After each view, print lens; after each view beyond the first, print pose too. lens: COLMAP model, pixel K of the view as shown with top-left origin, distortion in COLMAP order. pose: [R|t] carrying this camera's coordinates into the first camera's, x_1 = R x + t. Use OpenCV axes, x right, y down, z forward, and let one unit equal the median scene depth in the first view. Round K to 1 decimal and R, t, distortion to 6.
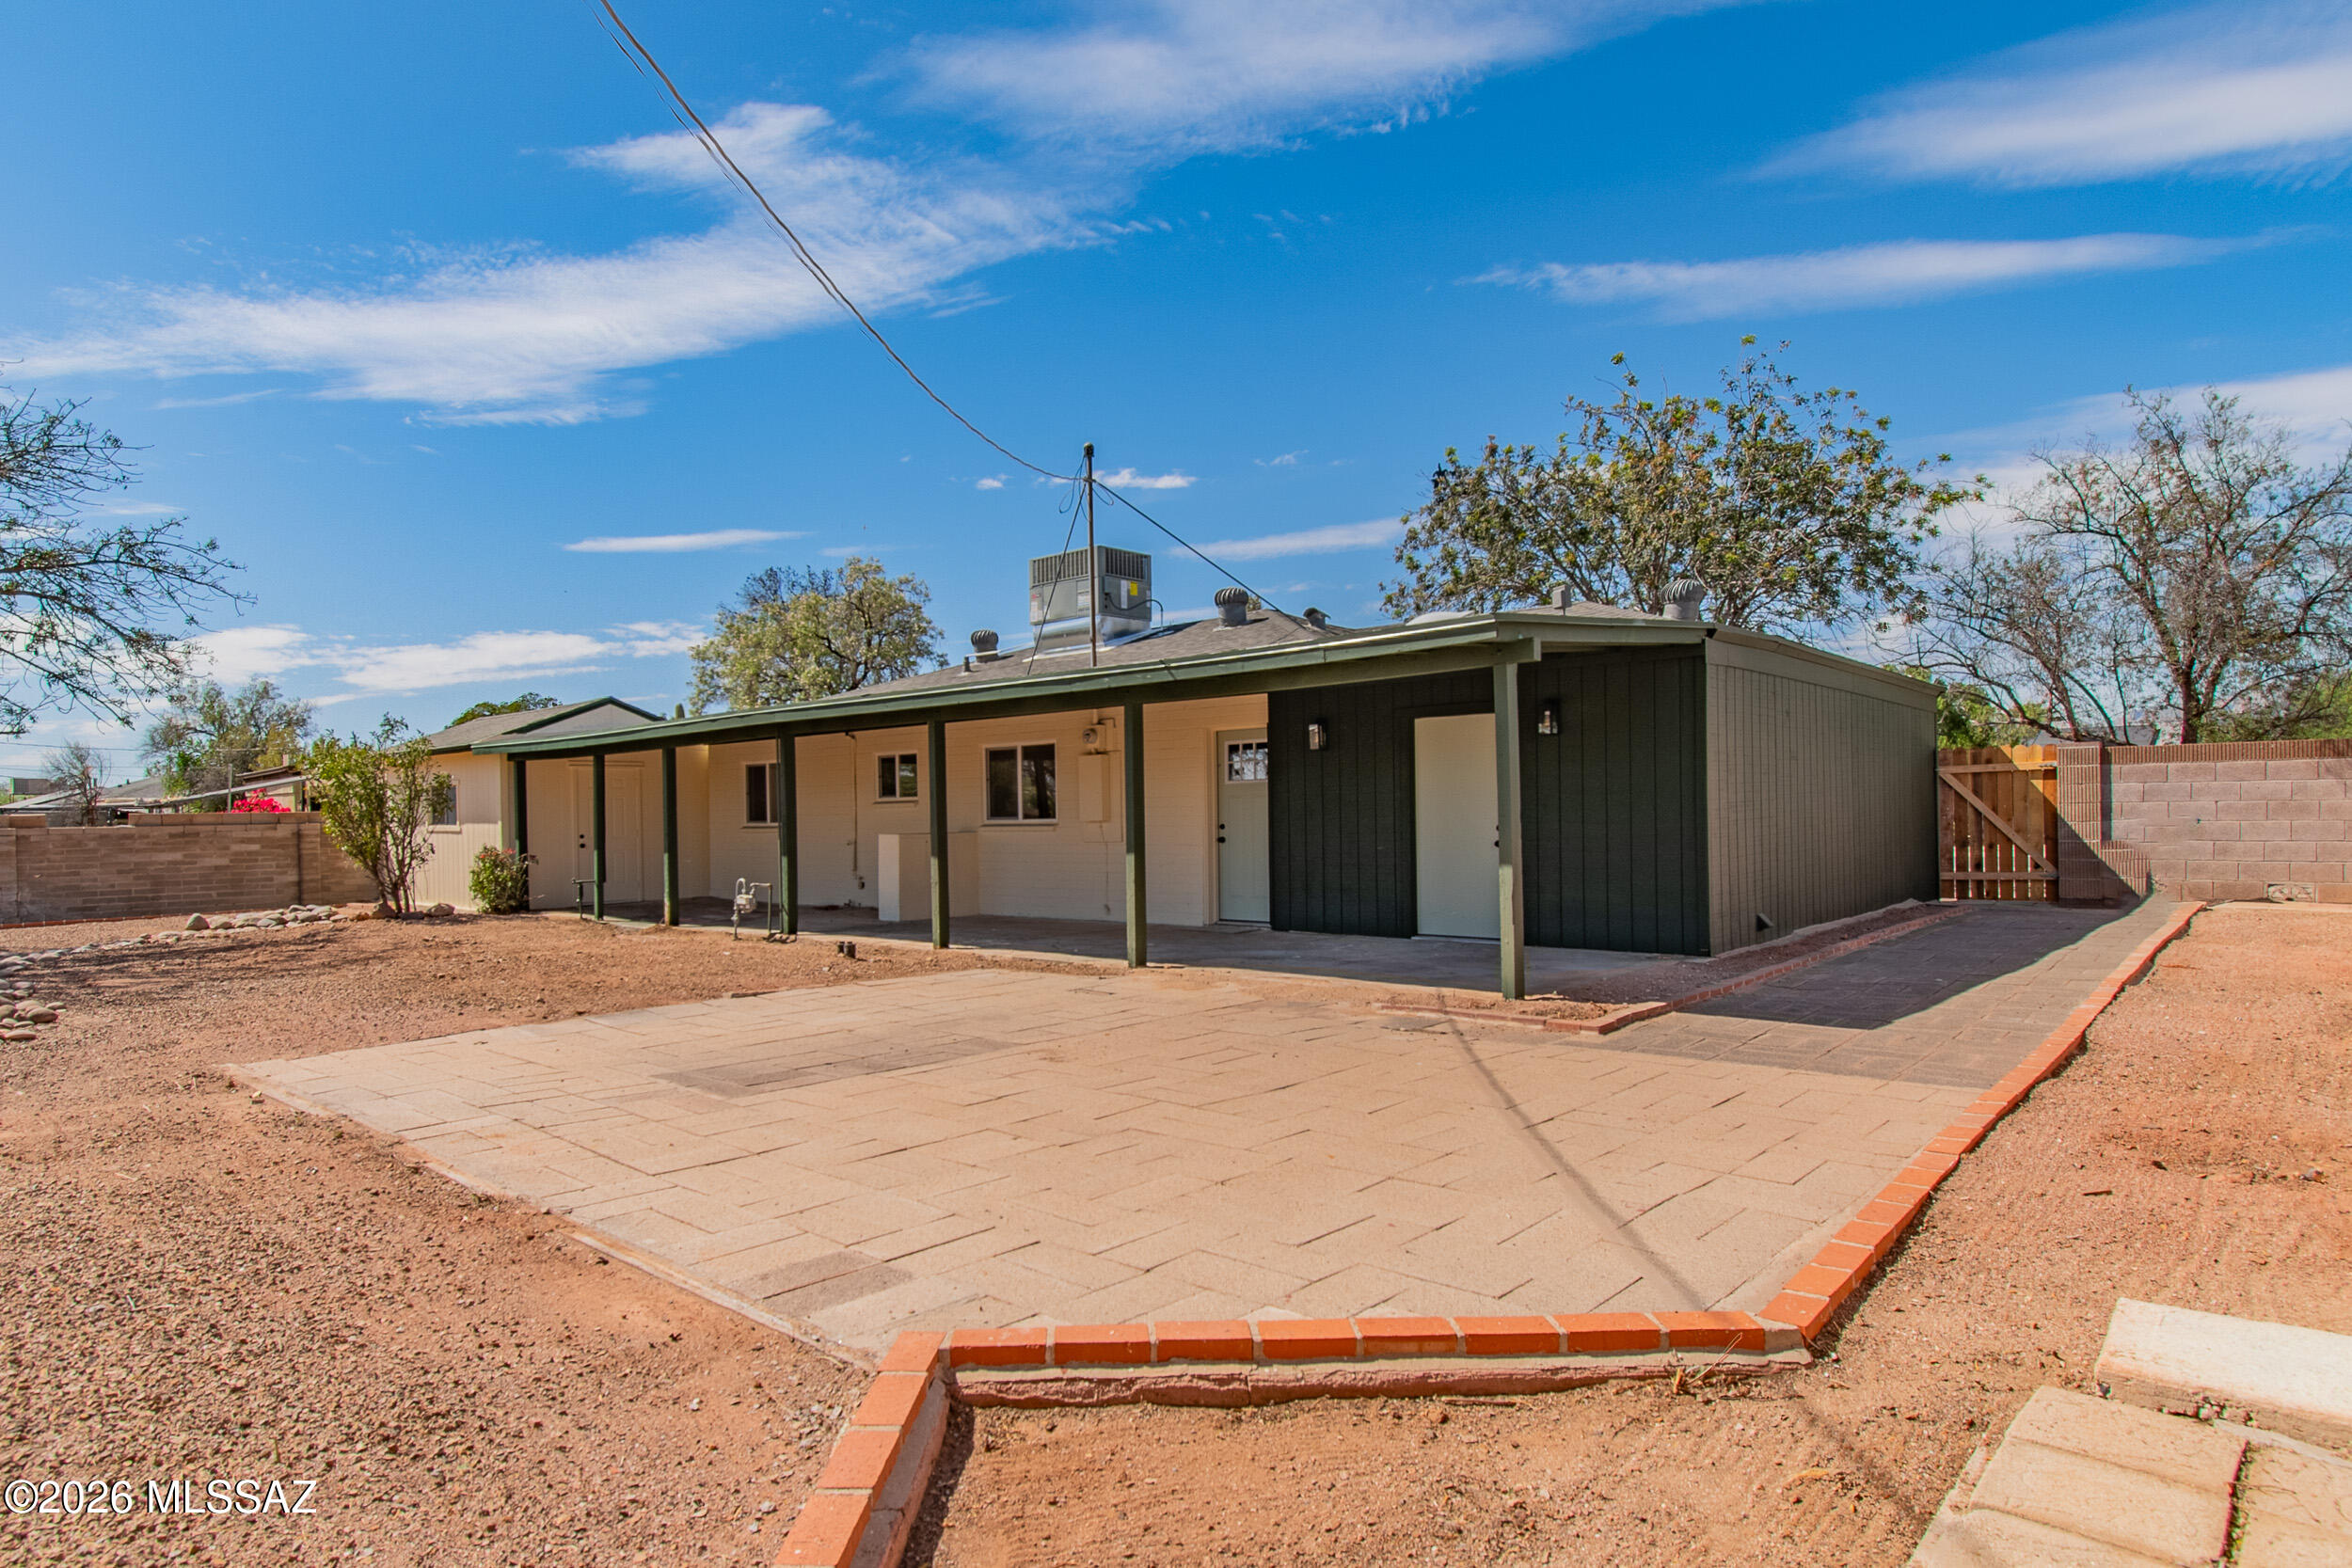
lens RADIAL K [[1189.1, 0, 1173.4], [0, 1189.1, 842.3], [0, 0, 1]] dist [-0.000970, -0.001033]
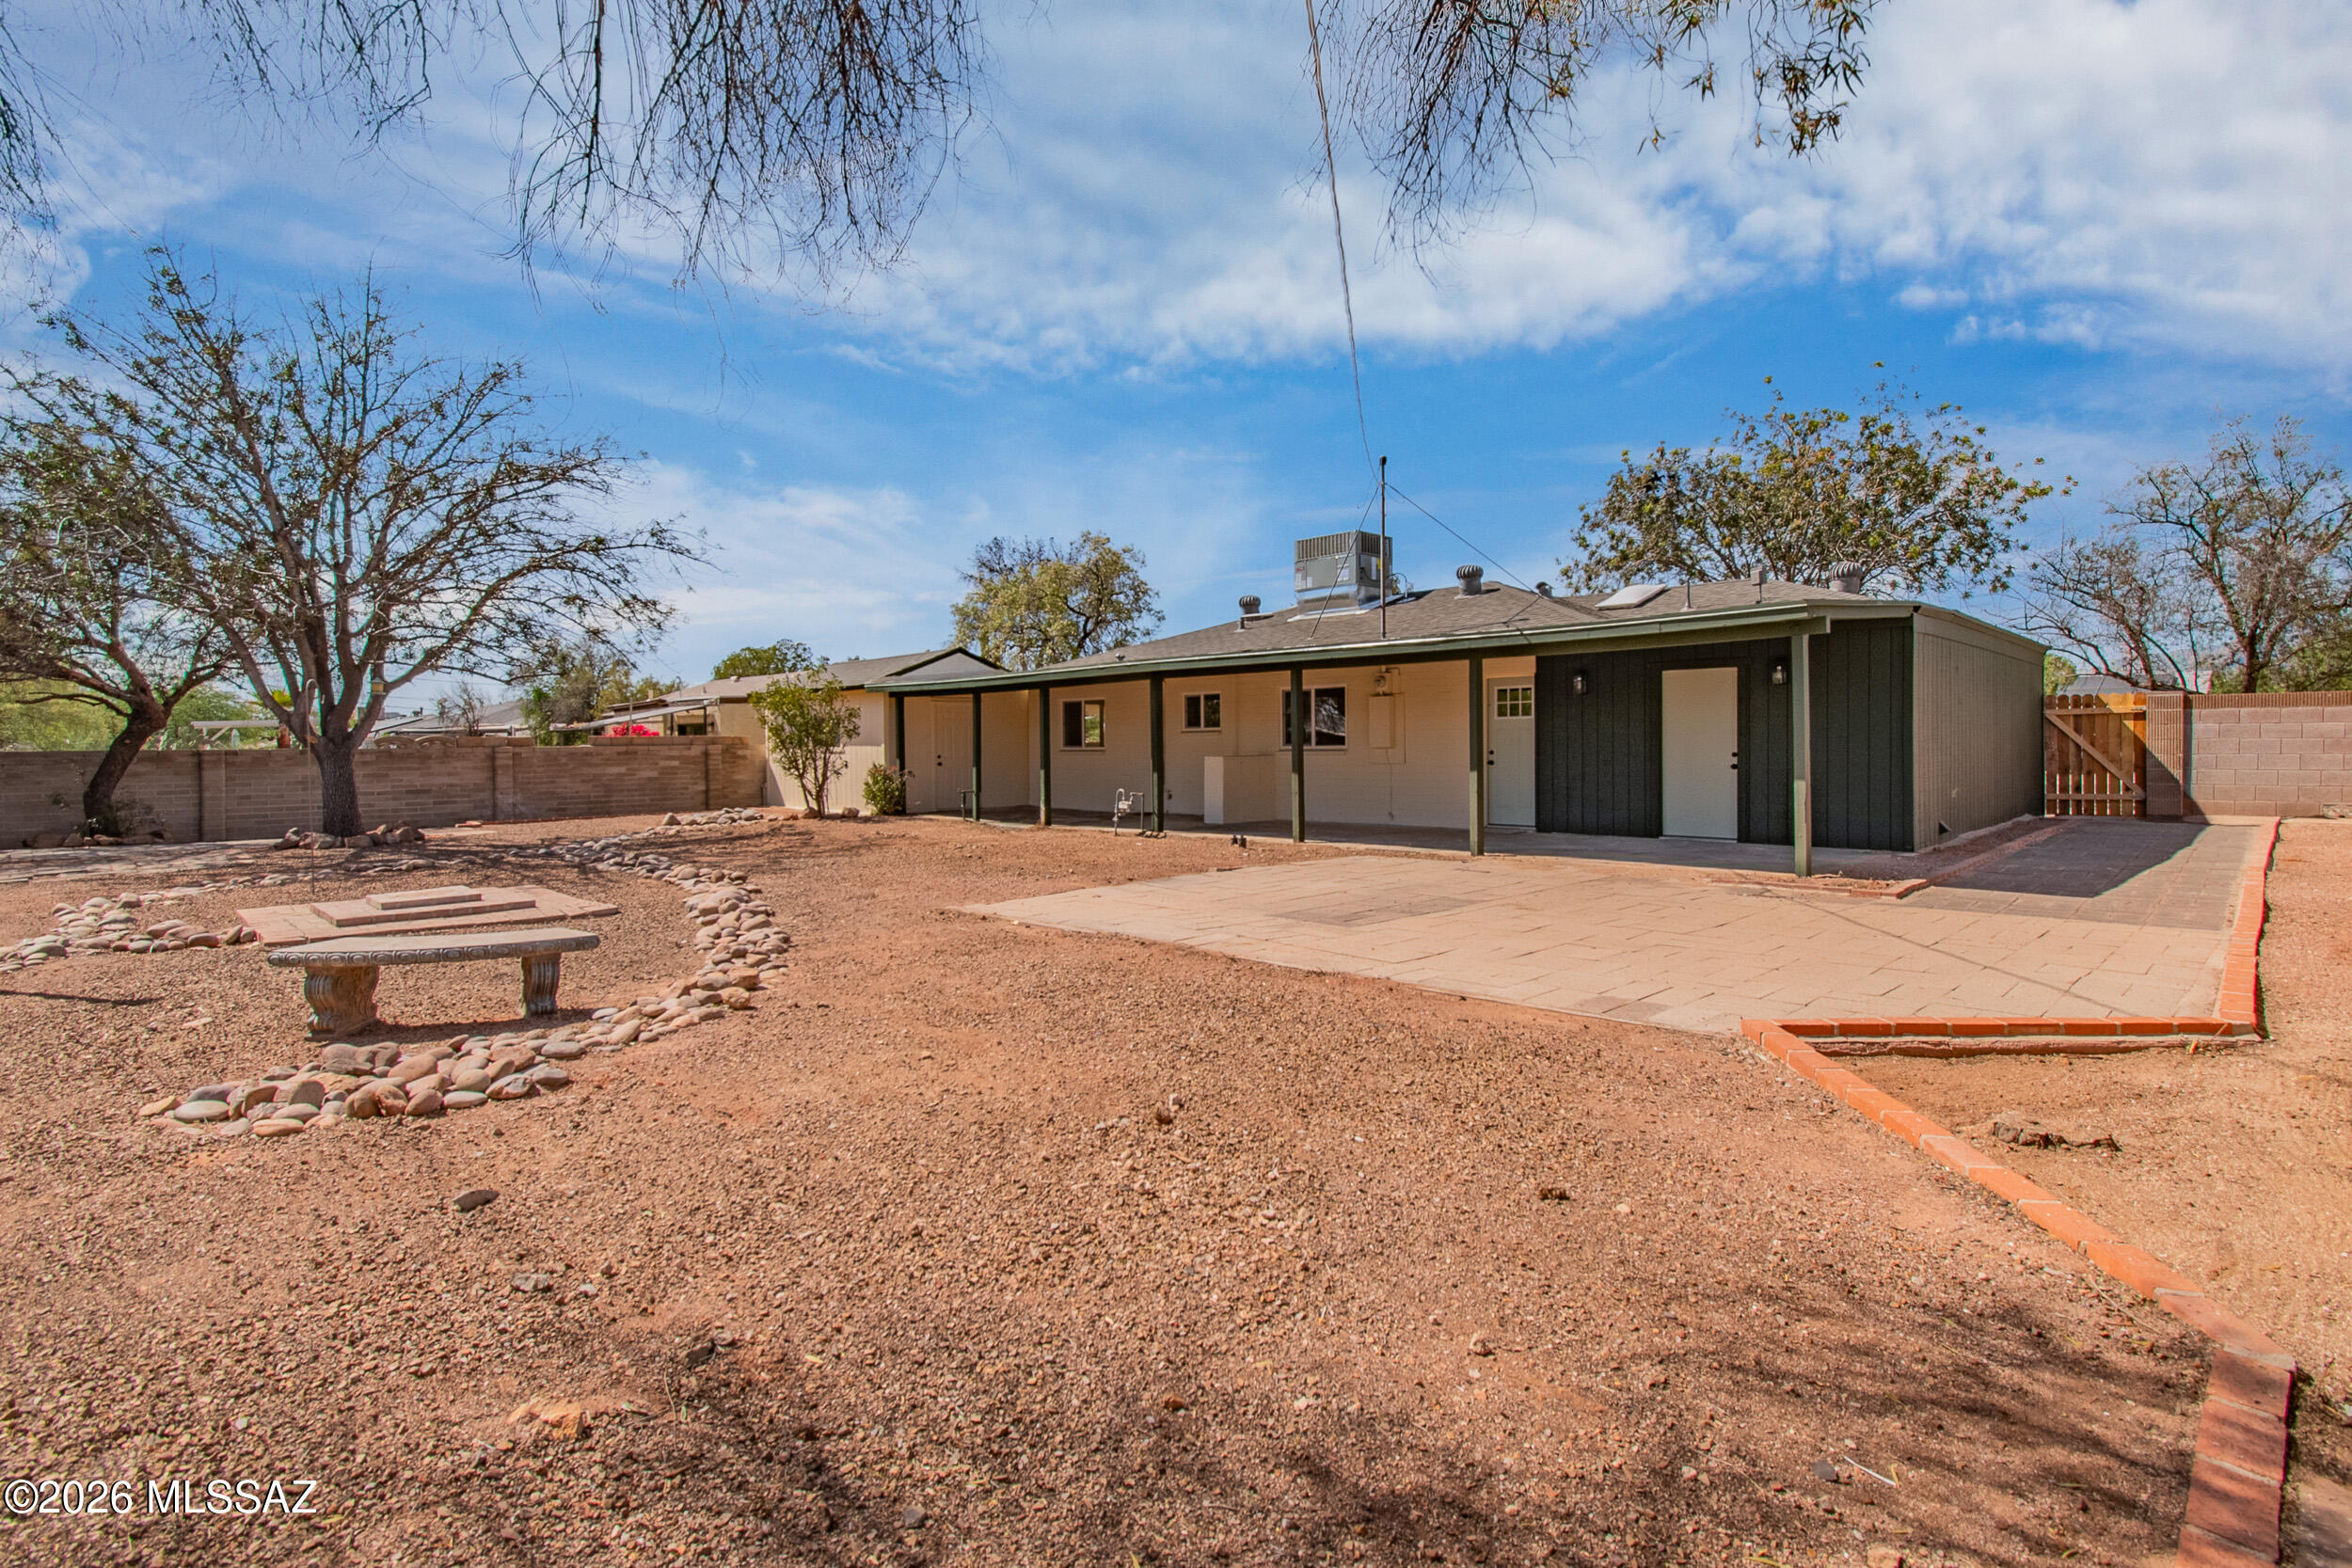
lens RADIAL K [[1056.3, 0, 1187.3], [0, 1056.3, 769.4], [0, 0, 1]] dist [-0.001159, 0.000529]
pose [[0.999492, 0.008449, -0.030736, -0.229539], [-0.008450, 0.999964, 0.000088, 0.007372], [0.030736, 0.000172, 0.999528, -0.144696]]
